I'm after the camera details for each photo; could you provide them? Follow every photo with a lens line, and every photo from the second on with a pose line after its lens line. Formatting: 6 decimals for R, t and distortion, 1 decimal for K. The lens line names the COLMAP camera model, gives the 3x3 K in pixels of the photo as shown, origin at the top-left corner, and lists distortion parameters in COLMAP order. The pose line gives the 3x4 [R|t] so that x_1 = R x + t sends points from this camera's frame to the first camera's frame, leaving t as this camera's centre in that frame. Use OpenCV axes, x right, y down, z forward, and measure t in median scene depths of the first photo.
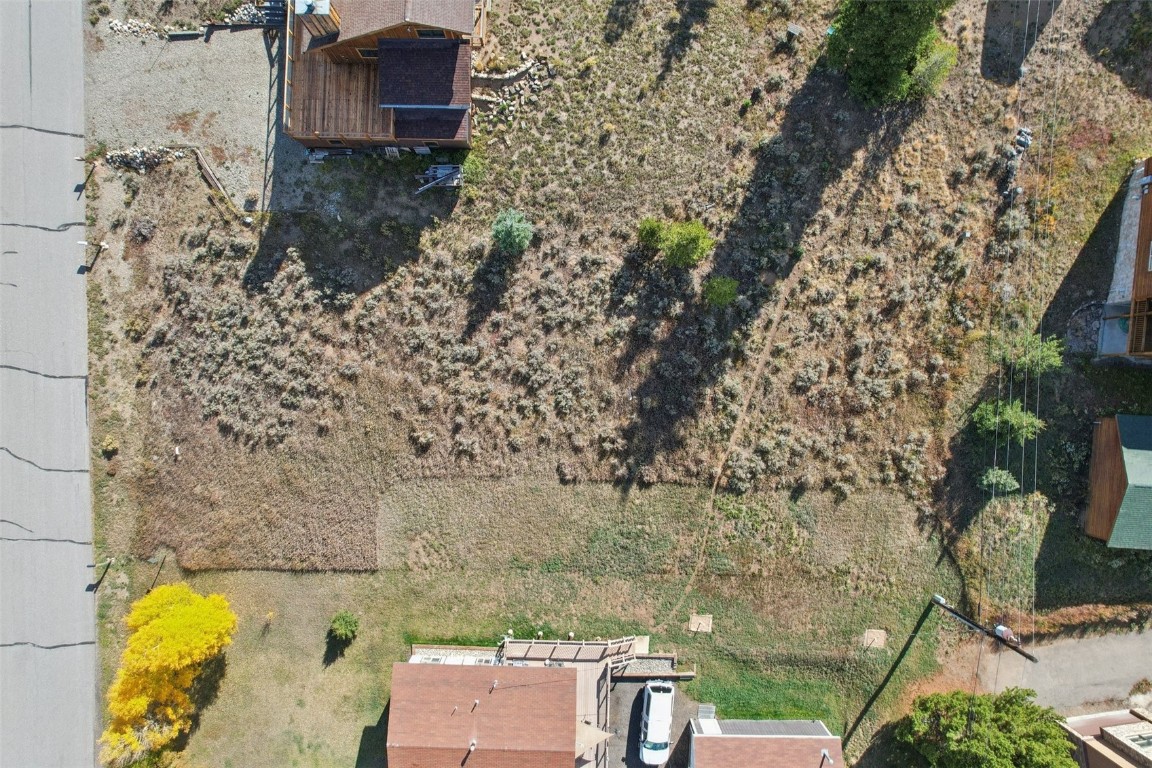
lens RADIAL K [[737.6, 0, 578.0], [0, 737.6, 388.7], [0, 0, 1]] dist [-0.074242, 0.065605]
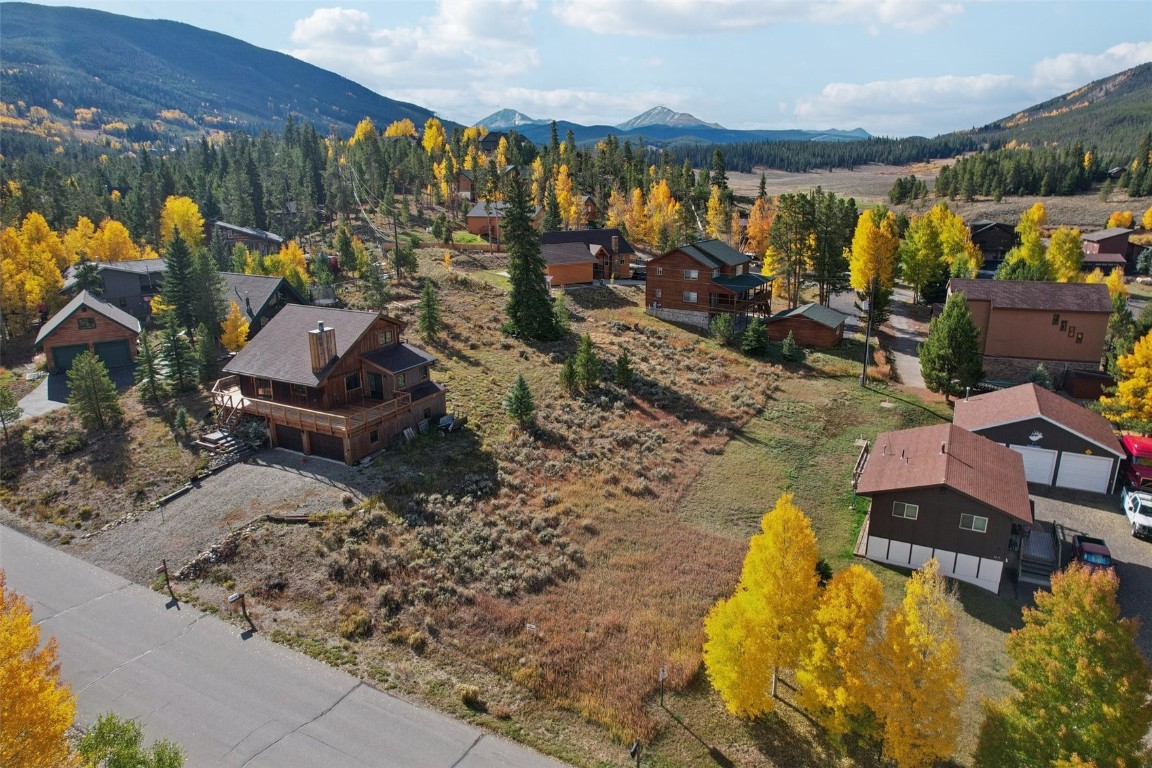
lens RADIAL K [[740.9, 0, 581.2], [0, 740.9, 388.0], [0, 0, 1]] dist [-0.072525, 0.063768]
pose [[0.437775, -0.254642, 0.862270, -1.120449], [0.899059, 0.116770, -0.421969, 0.419207], [0.006764, 0.959959, 0.280058, 0.574068]]
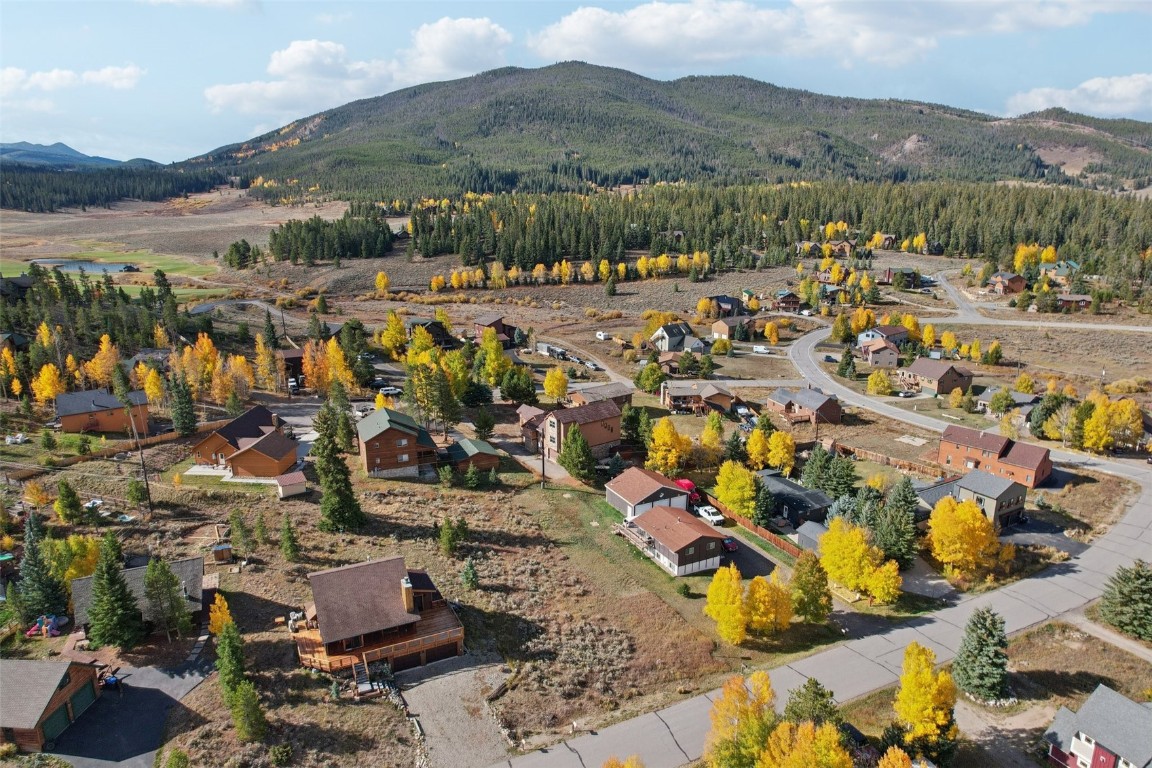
lens RADIAL K [[737.6, 0, 578.0], [0, 737.6, 388.7], [0, 0, 1]] dist [-0.074242, 0.065605]
pose [[-0.473009, -0.231809, 0.850016, -1.785020], [0.881058, -0.124404, 0.456356, -0.786569], [-0.000043, 0.964774, 0.263081, -0.056067]]
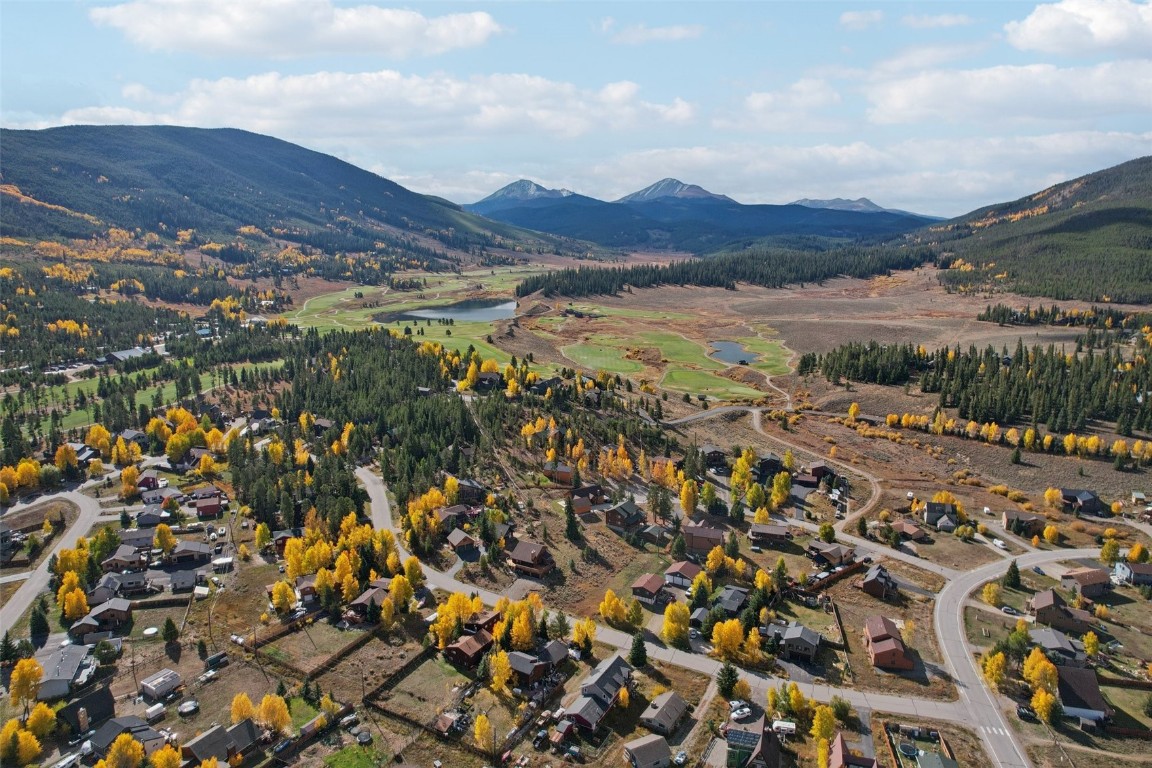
lens RADIAL K [[737.6, 0, 578.0], [0, 737.6, 388.7], [0, 0, 1]] dist [-0.074242, 0.065605]
pose [[0.456549, -0.181947, 0.870895, -4.836557], [0.889698, 0.093062, -0.446963, 2.289394], [0.000276, 0.978895, 0.204366, -1.580666]]
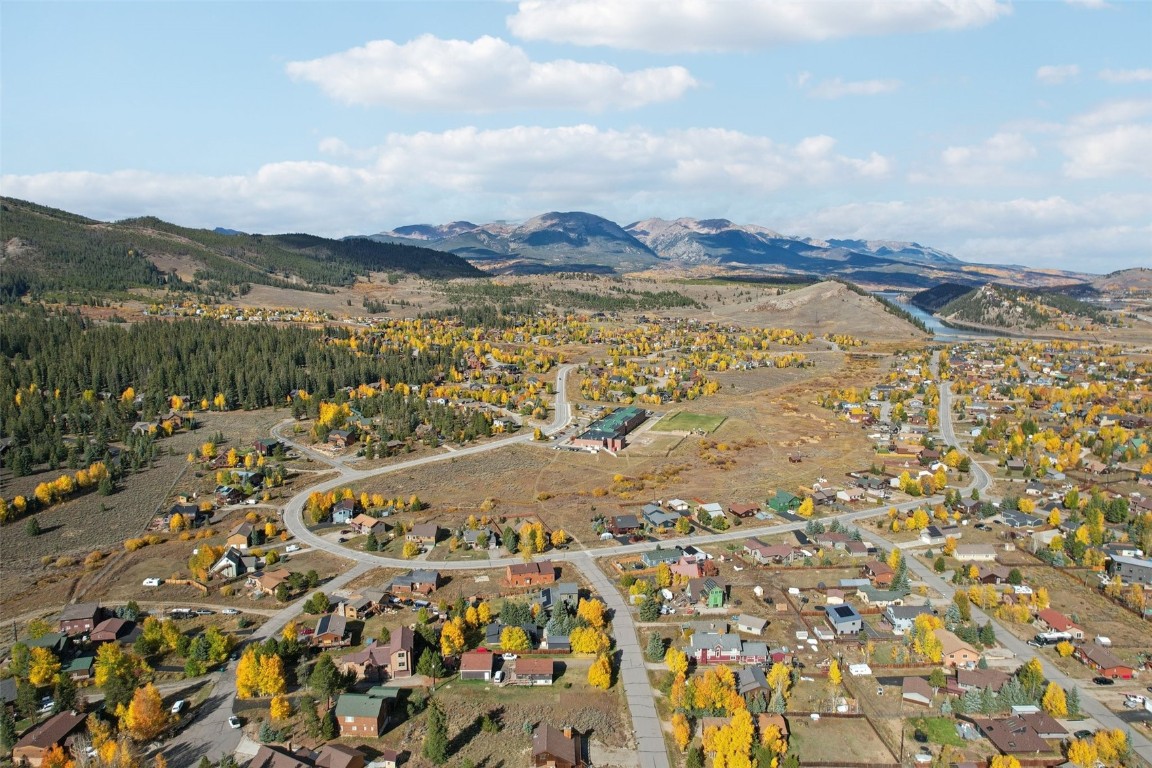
lens RADIAL K [[737.6, 0, 578.0], [0, 737.6, 388.7], [0, 0, 1]] dist [-0.074242, 0.065605]
pose [[-0.998451, -0.000807, -0.055638, -0.137935], [-0.054804, -0.158853, 0.985780, -3.934087], [-0.009633, 0.987302, 0.158563, -1.573829]]
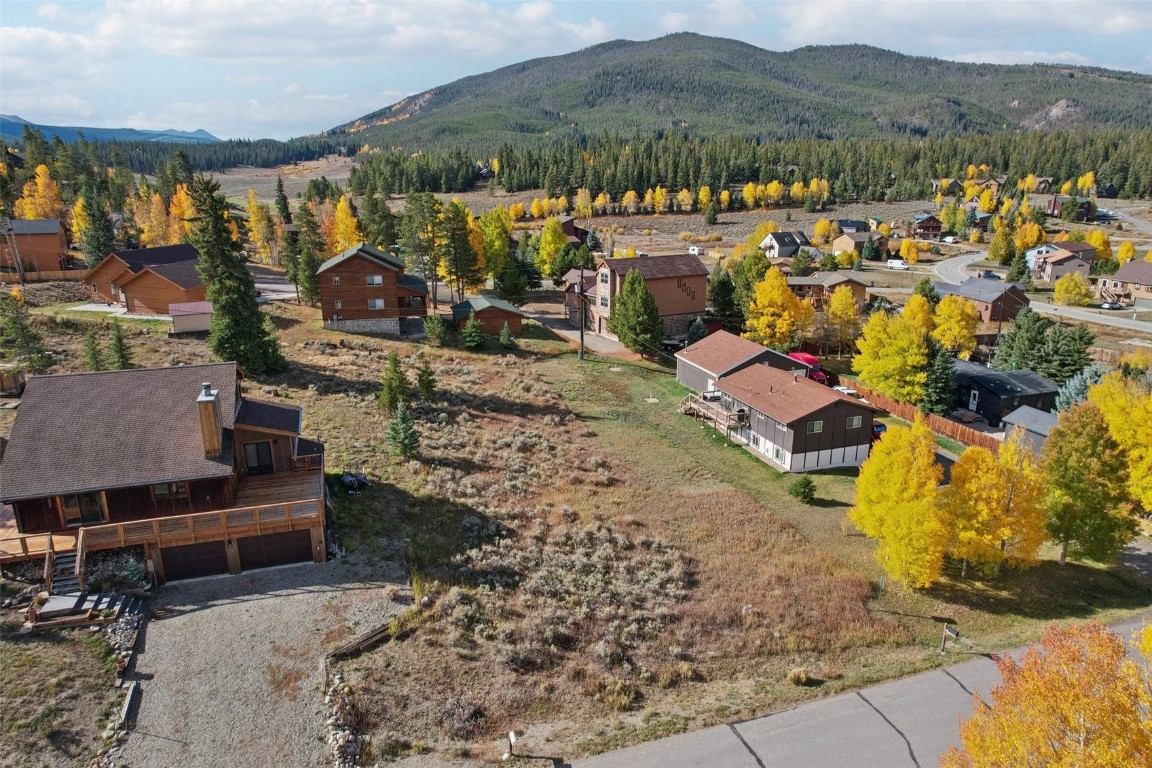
lens RADIAL K [[737.6, 0, 578.0], [0, 737.6, 388.7], [0, 0, 1]] dist [-0.074242, 0.065605]
pose [[-0.344612, -0.264725, 0.900646, -1.130047], [0.938744, -0.098246, 0.330313, -0.311737], [0.001042, 0.959306, 0.282366, 0.577184]]
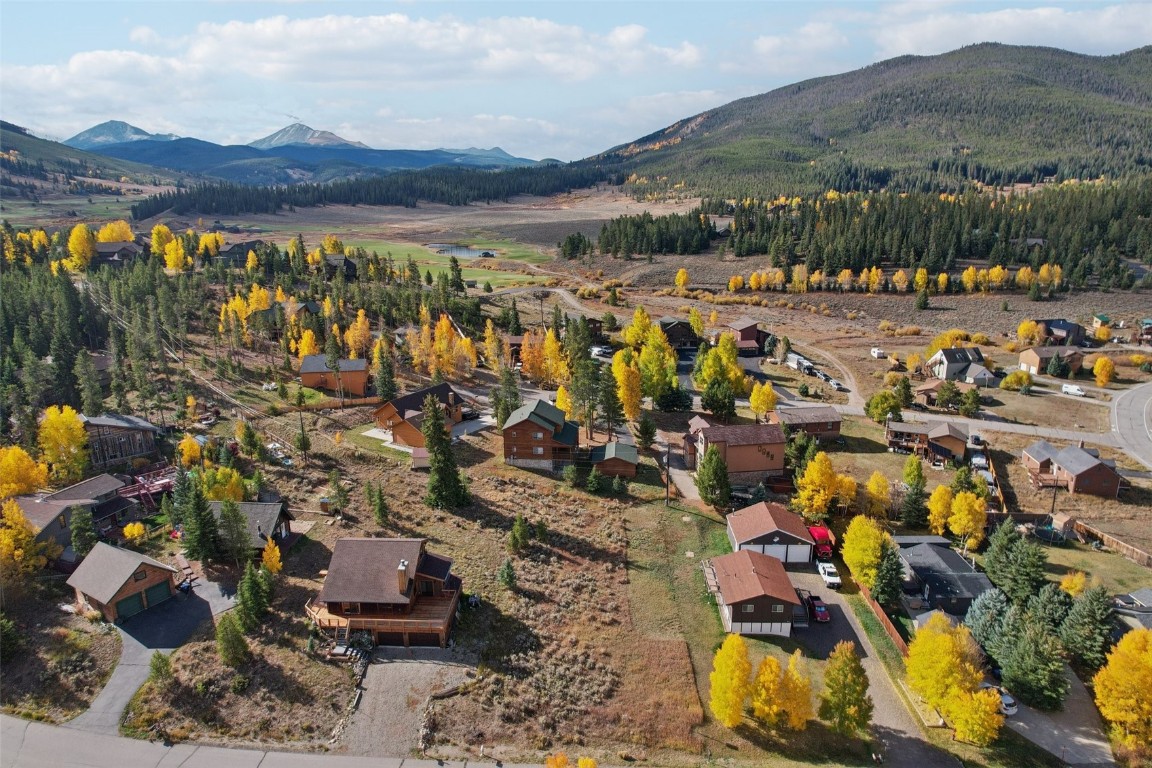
lens RADIAL K [[737.6, 0, 578.0], [0, 737.6, 388.7], [0, 0, 1]] dist [-0.074242, 0.065605]
pose [[0.001632, -0.264886, 0.964278, -1.864771], [0.999985, -0.004539, -0.002939, -0.005162], [0.005156, 0.964269, 0.264875, -0.061638]]
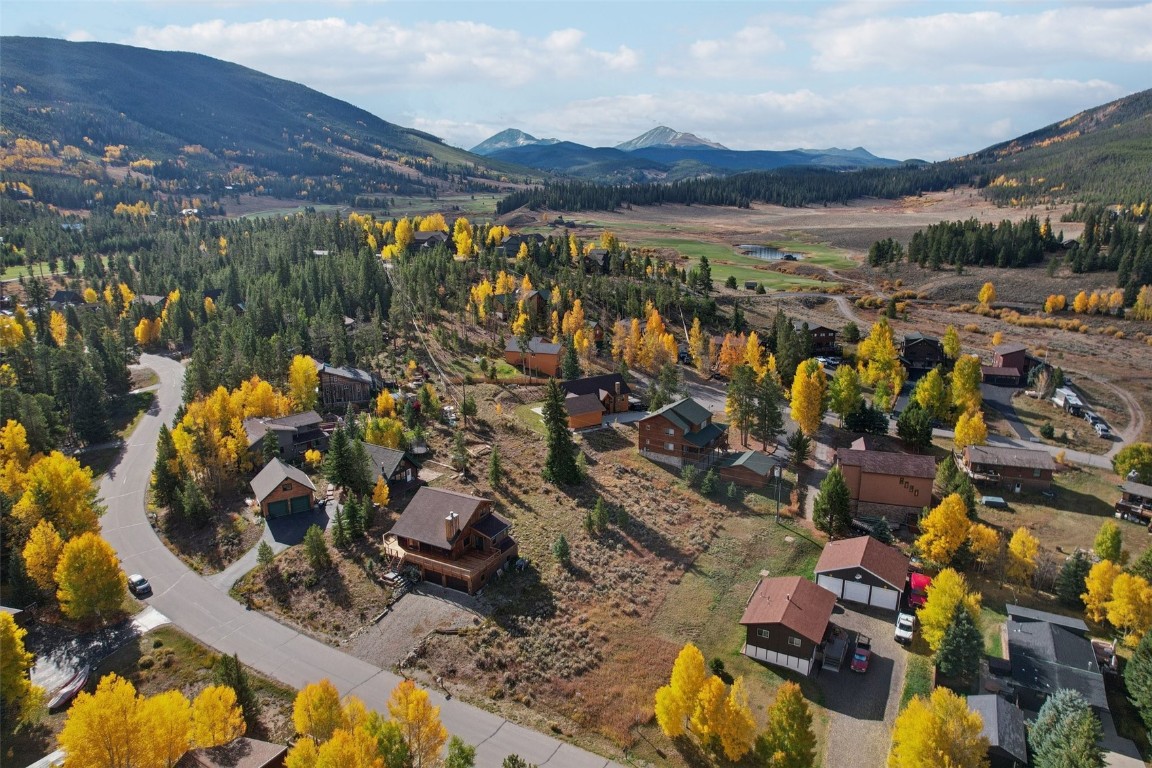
lens RADIAL K [[737.6, 0, 578.0], [0, 737.6, 388.7], [0, 0, 1]] dist [-0.074242, 0.065605]
pose [[0.445423, -0.236507, 0.863518, -1.792217], [0.895300, 0.111235, -0.431352, 0.705431], [0.005964, 0.965242, 0.261291, -0.055856]]
